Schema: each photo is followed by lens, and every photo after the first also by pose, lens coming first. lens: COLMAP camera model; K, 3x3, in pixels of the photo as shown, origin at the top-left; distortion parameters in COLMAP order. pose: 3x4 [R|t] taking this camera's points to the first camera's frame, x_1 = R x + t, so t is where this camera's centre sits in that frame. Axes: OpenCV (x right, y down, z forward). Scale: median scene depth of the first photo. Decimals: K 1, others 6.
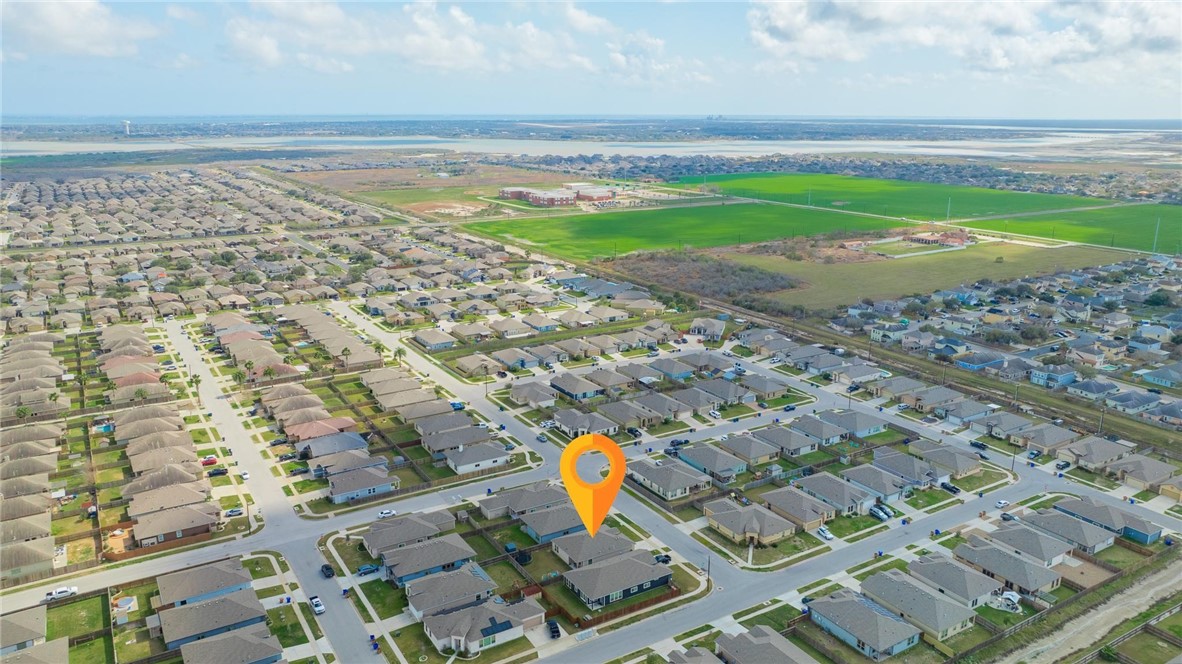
lens RADIAL K [[860.9, 0, 616.4], [0, 860.9, 335.5], [0, 0, 1]] dist [-0.011894, -0.002517]
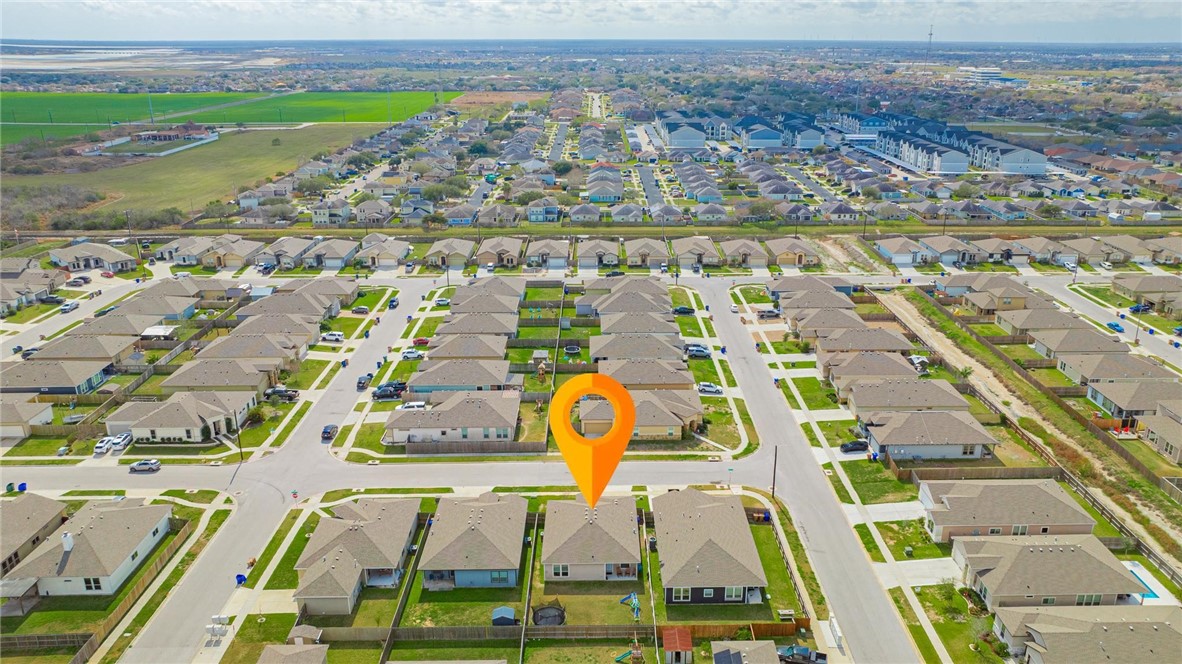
lens RADIAL K [[860.9, 0, 616.4], [0, 860.9, 335.5], [0, 0, 1]] dist [-0.011894, -0.002517]
pose [[0.518354, -0.287060, 0.805547, -0.302654], [0.219962, 0.955039, 0.198791, 0.008169], [-0.826393, 0.074145, 0.558191, 0.461491]]
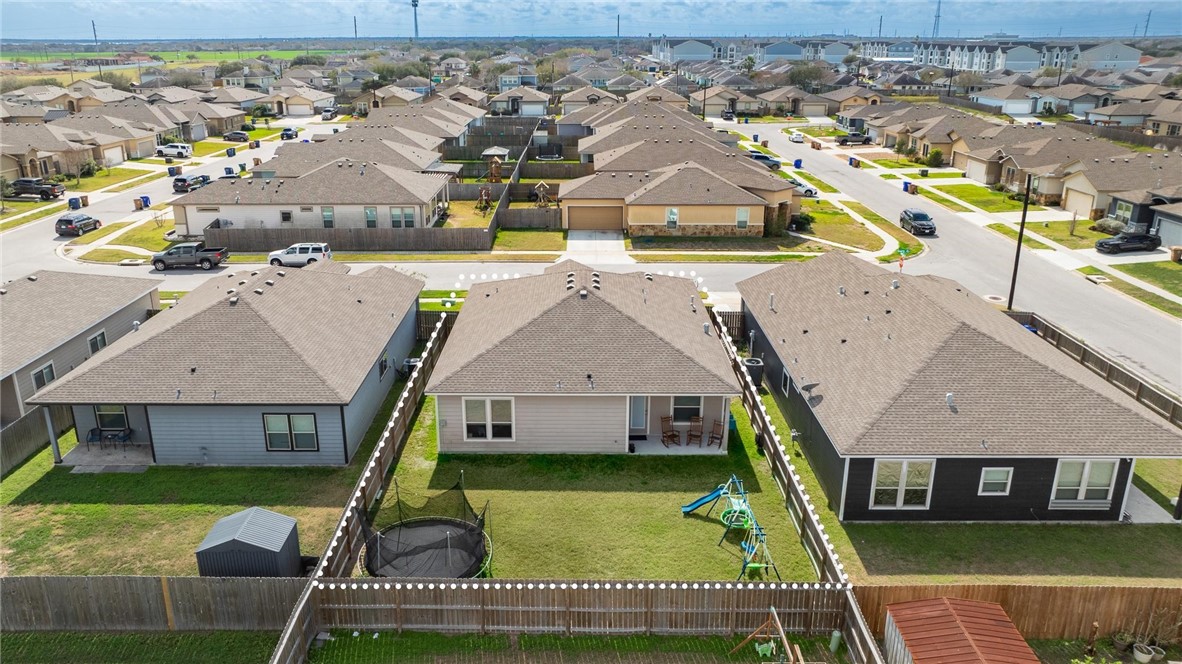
lens RADIAL K [[847.0, 0, 591.0], [0, 847.0, 332.0], [0, 0, 1]] dist [-0.011656, -0.000051]
pose [[0.530887, -0.275998, 0.801239, -0.127016], [0.208786, 0.958933, 0.191980, 0.143171], [-0.821321, 0.065368, 0.566710, 0.618338]]
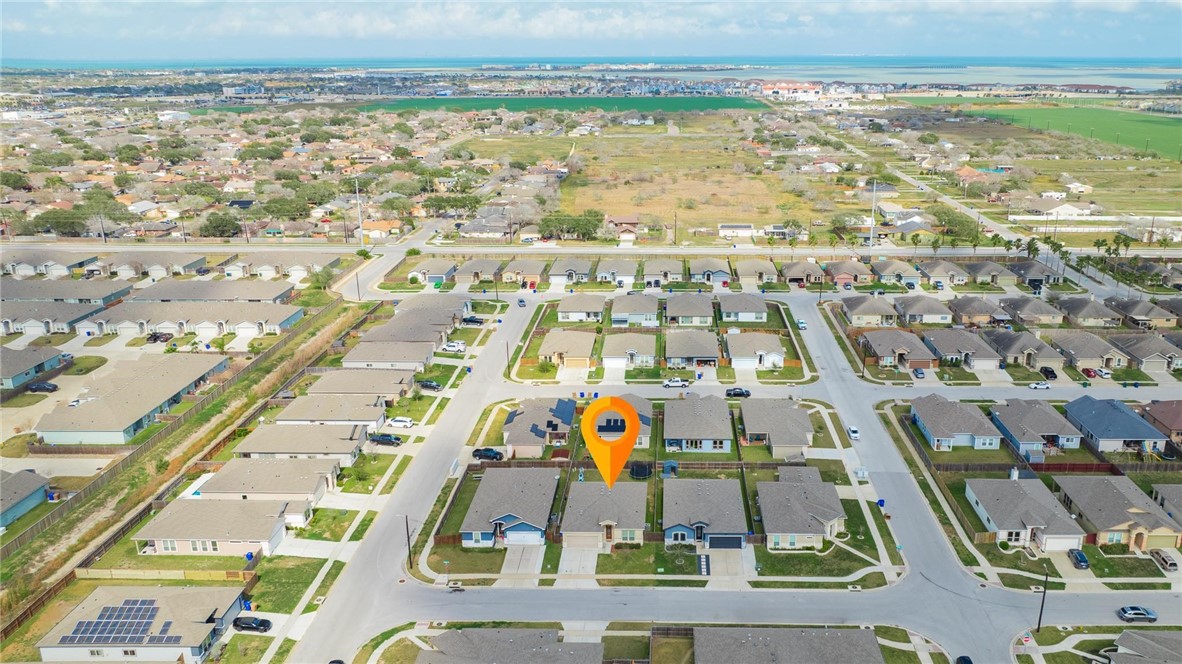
lens RADIAL K [[914.1, 0, 650.3], [0, 914.1, 332.2], [0, 0, 1]] dist [-0.008324, -0.002044]
pose [[-0.558060, 0.239865, -0.794377, 0.330858], [-0.213803, 0.883424, 0.416953, -0.121224], [0.801784, 0.402525, -0.441720, 0.891204]]
